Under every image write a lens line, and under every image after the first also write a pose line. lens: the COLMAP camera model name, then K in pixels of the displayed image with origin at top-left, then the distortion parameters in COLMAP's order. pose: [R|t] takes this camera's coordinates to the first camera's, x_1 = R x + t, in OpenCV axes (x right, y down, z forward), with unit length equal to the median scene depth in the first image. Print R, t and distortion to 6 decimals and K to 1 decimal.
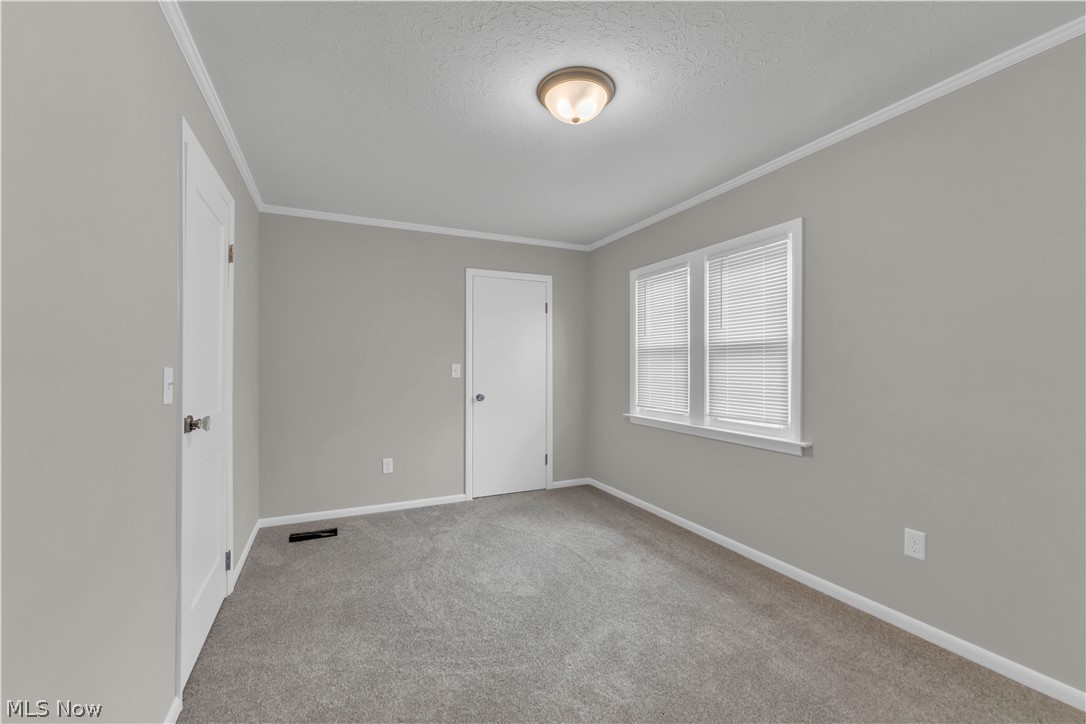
lens RADIAL K [[444.8, 0, 542.4], [0, 444.8, 363.6], [0, 0, 1]] dist [-0.001468, -0.000612]
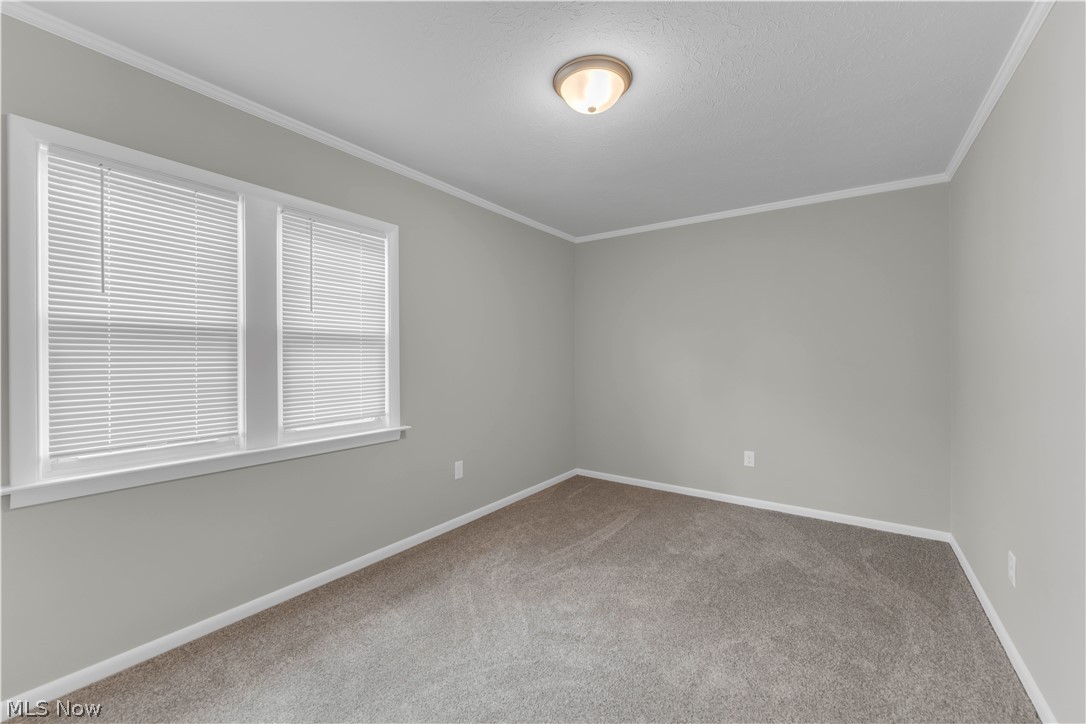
lens RADIAL K [[444.8, 0, 554.7], [0, 444.8, 362.4], [0, 0, 1]] dist [-0.001468, -0.000612]
pose [[-0.515142, -0.004106, 0.857095, -0.446148], [0.000415, 0.999987, 0.005040, 0.006103], [-0.857105, 0.002952, -0.515134, 0.954582]]
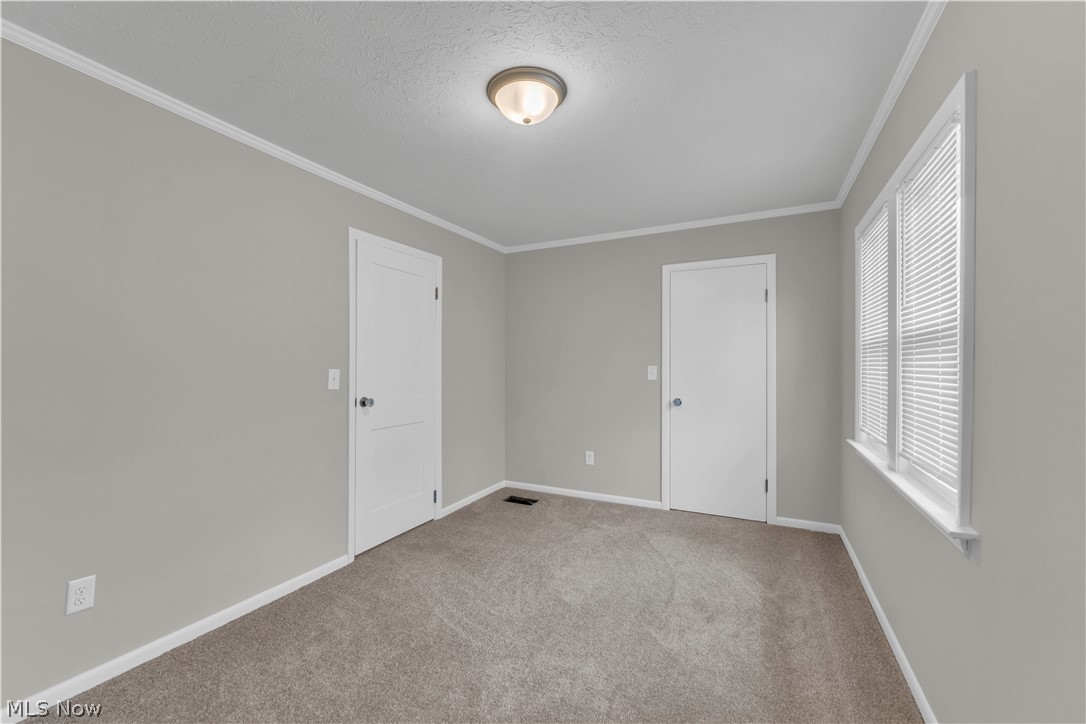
lens RADIAL K [[444.8, 0, 531.3], [0, 444.8, 363.4], [0, 0, 1]] dist [-0.001468, -0.000612]
pose [[0.616144, -0.003550, -0.787625, 0.517262], [0.002769, 0.999993, -0.002341, -0.003956], [0.787628, -0.000739, 0.616150, 0.244122]]
